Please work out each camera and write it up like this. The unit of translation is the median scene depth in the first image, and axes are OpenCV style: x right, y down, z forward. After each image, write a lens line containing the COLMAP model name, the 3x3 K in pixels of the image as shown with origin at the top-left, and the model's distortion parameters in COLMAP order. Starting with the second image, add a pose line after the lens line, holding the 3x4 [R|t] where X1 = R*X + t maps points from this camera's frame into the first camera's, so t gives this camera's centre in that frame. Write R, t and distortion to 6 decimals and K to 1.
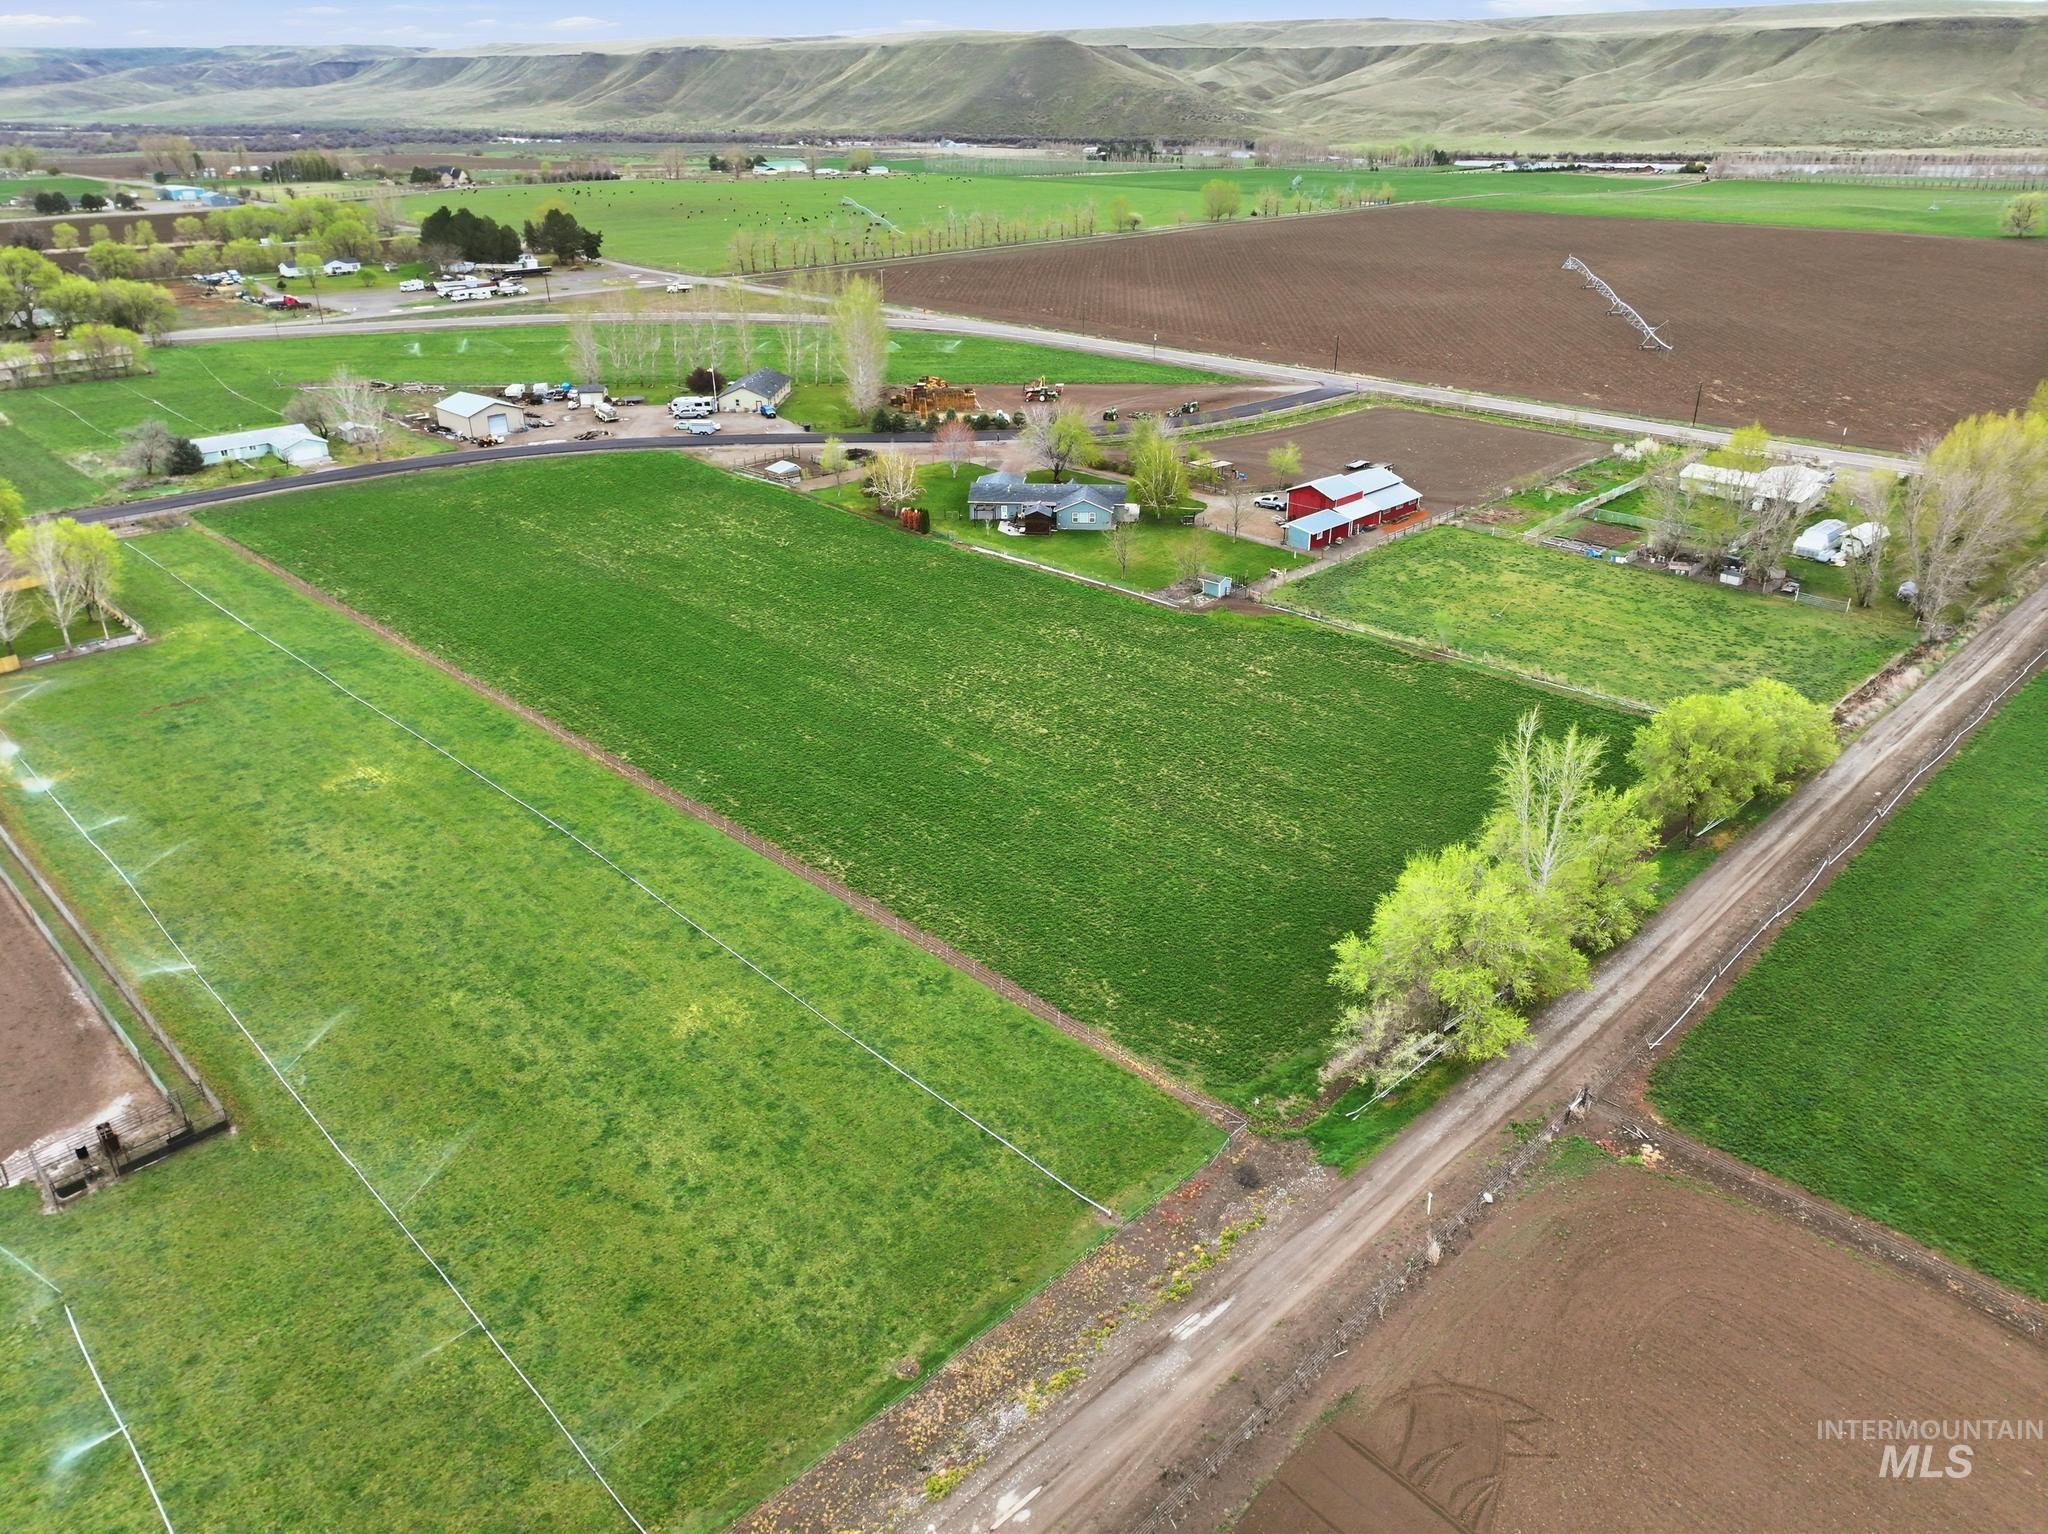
lens RADIAL K [[1435.7, 0, 1029.4], [0, 1435.7, 758.1], [0, 0, 1]] dist [-0.003922, 0.022194]
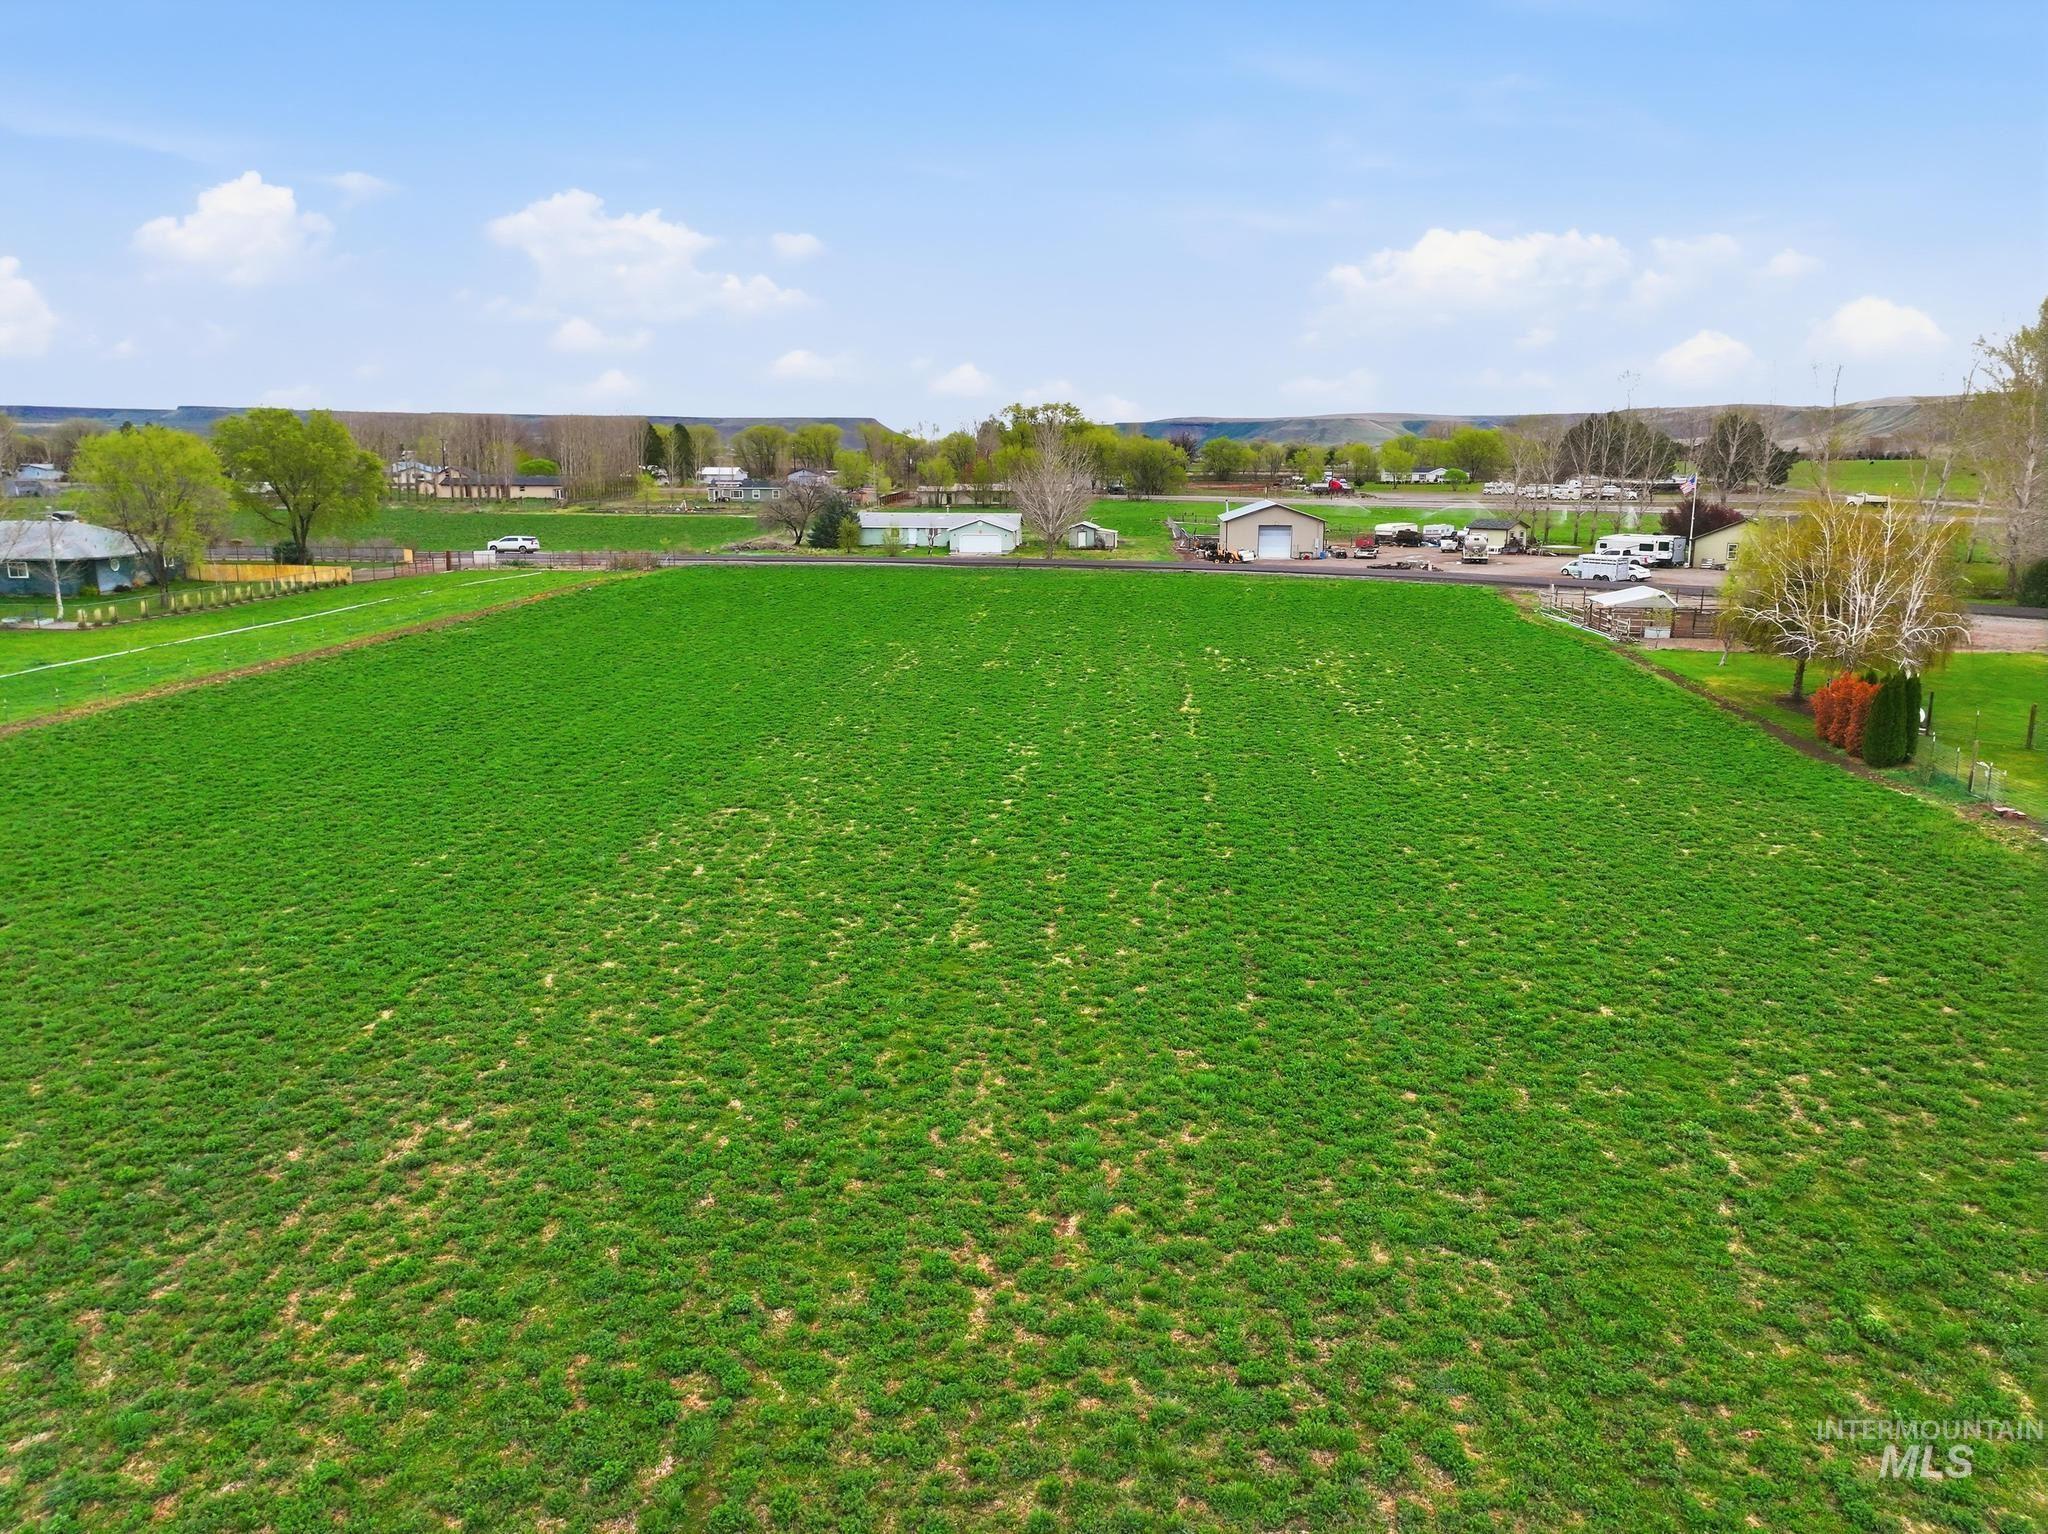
lens RADIAL K [[1435.7, 0, 1029.4], [0, 1435.7, 758.1], [0, 0, 1]] dist [-0.003922, 0.022194]
pose [[0.653265, 0.164650, -0.739009, 0.016471], [-0.328496, 0.941050, -0.080717, -0.098640], [0.682155, 0.295491, 0.668842, 0.808230]]
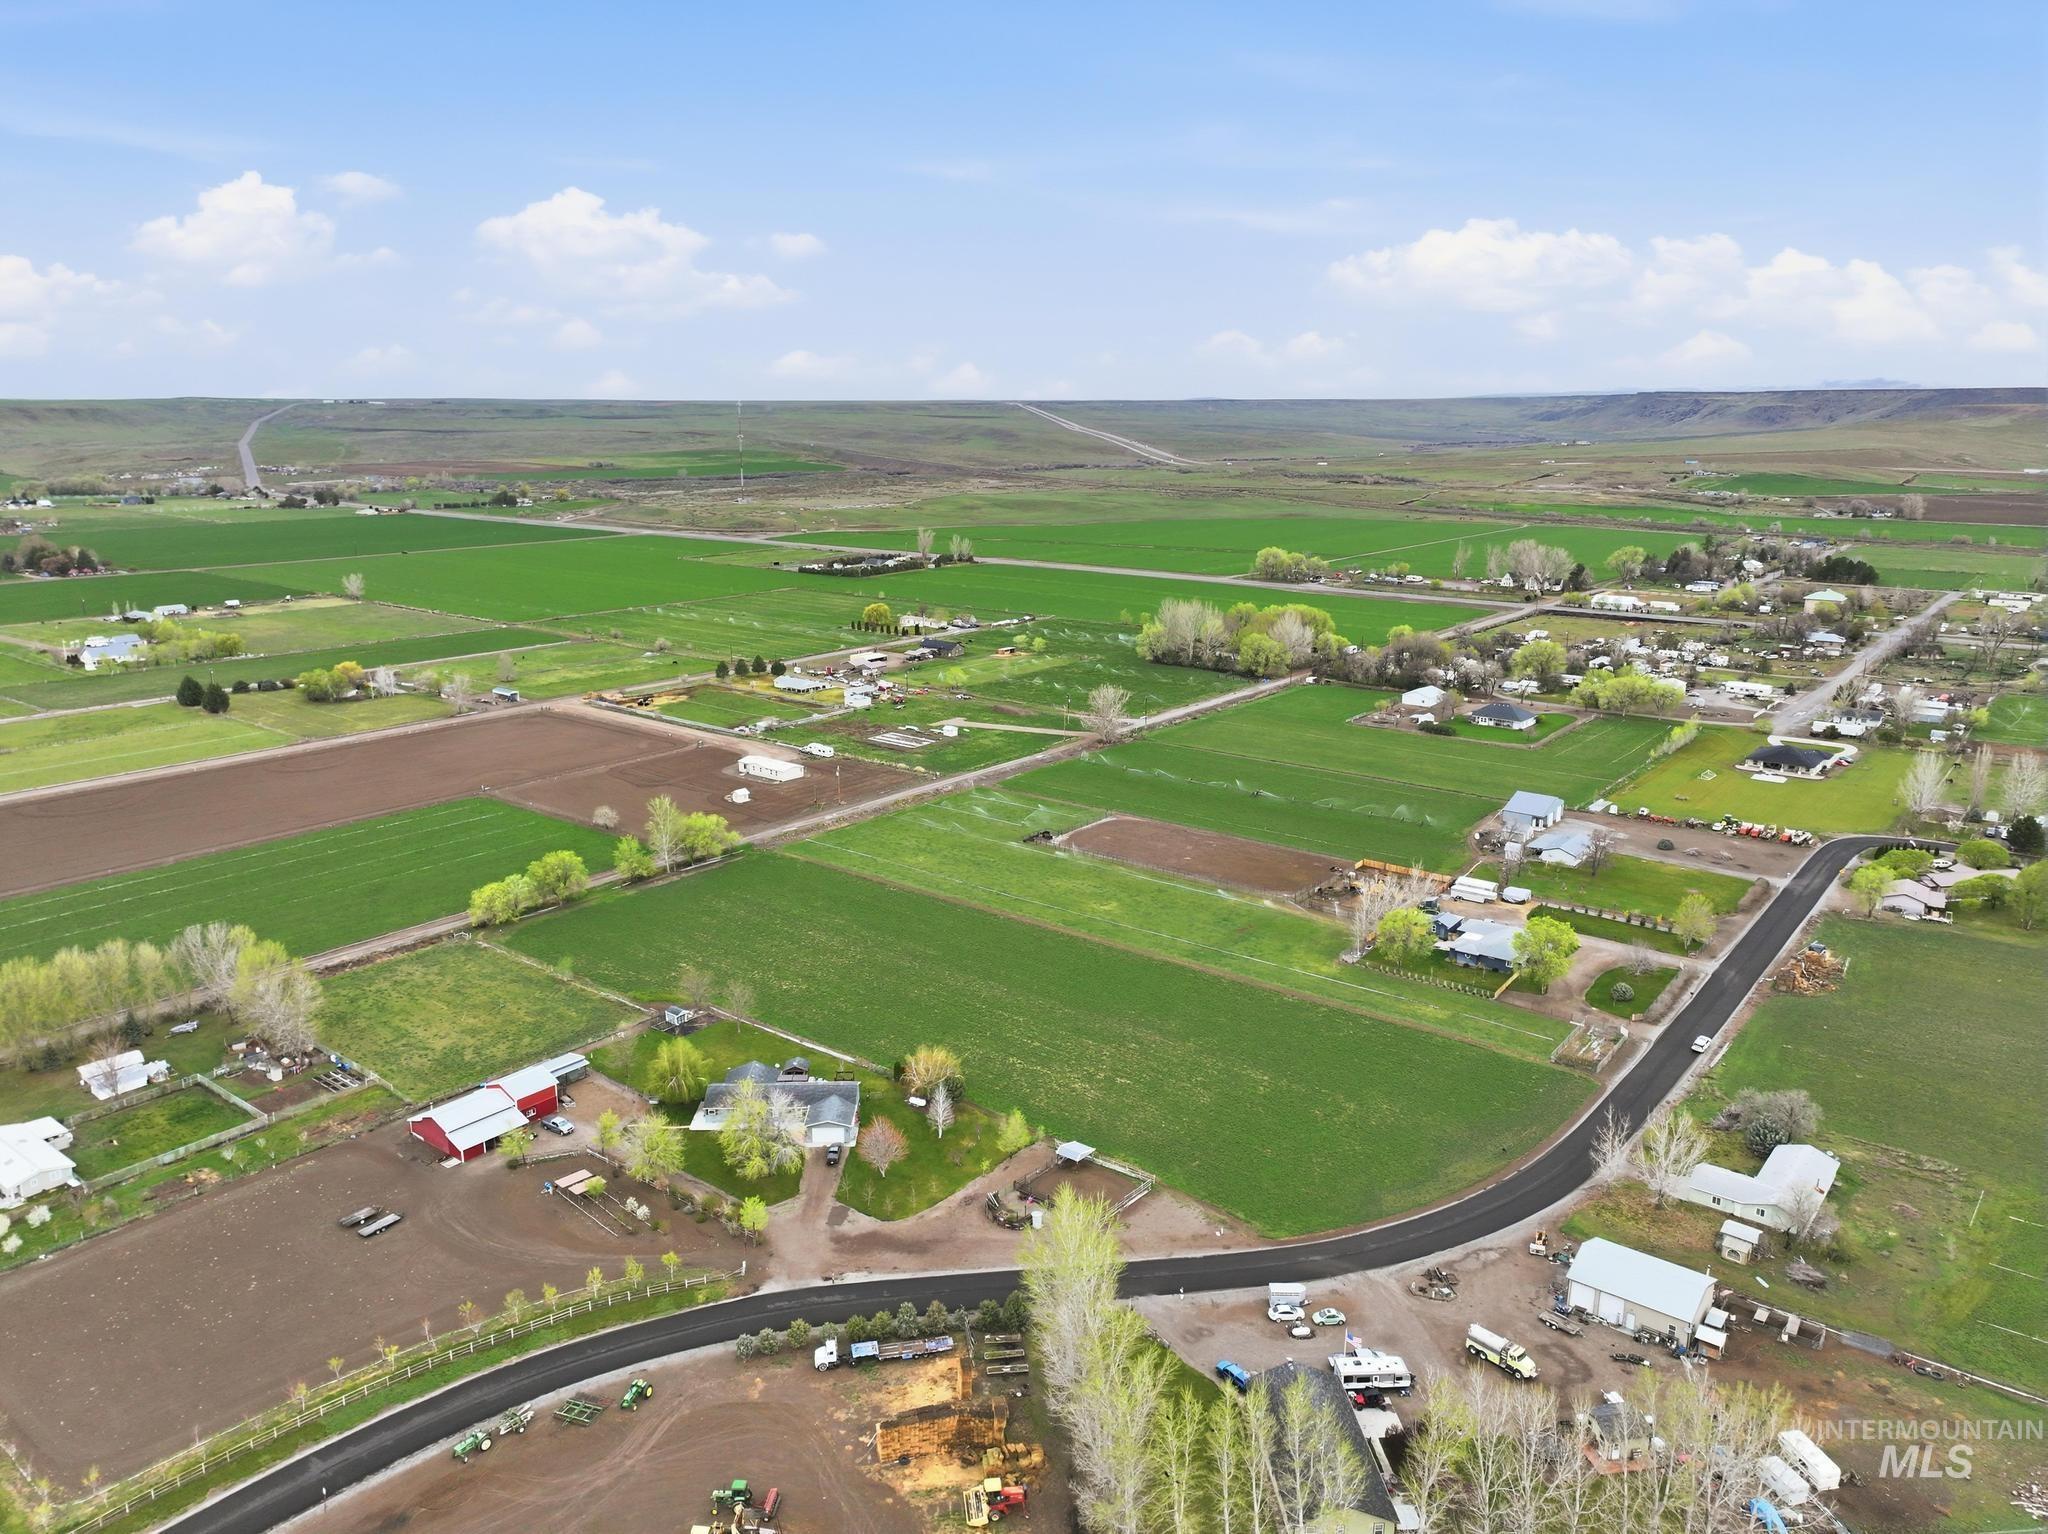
lens RADIAL K [[1432.3, 0, 1029.7], [0, 1432.3, 755.5], [0, 0, 1]] dist [0.007326, 0.002789]
pose [[-0.993559, 0.030827, -0.109038, -0.067078], [-0.044202, 0.780606, 0.623459, -1.181627], [0.104336, 0.624263, -0.774215, 1.913559]]
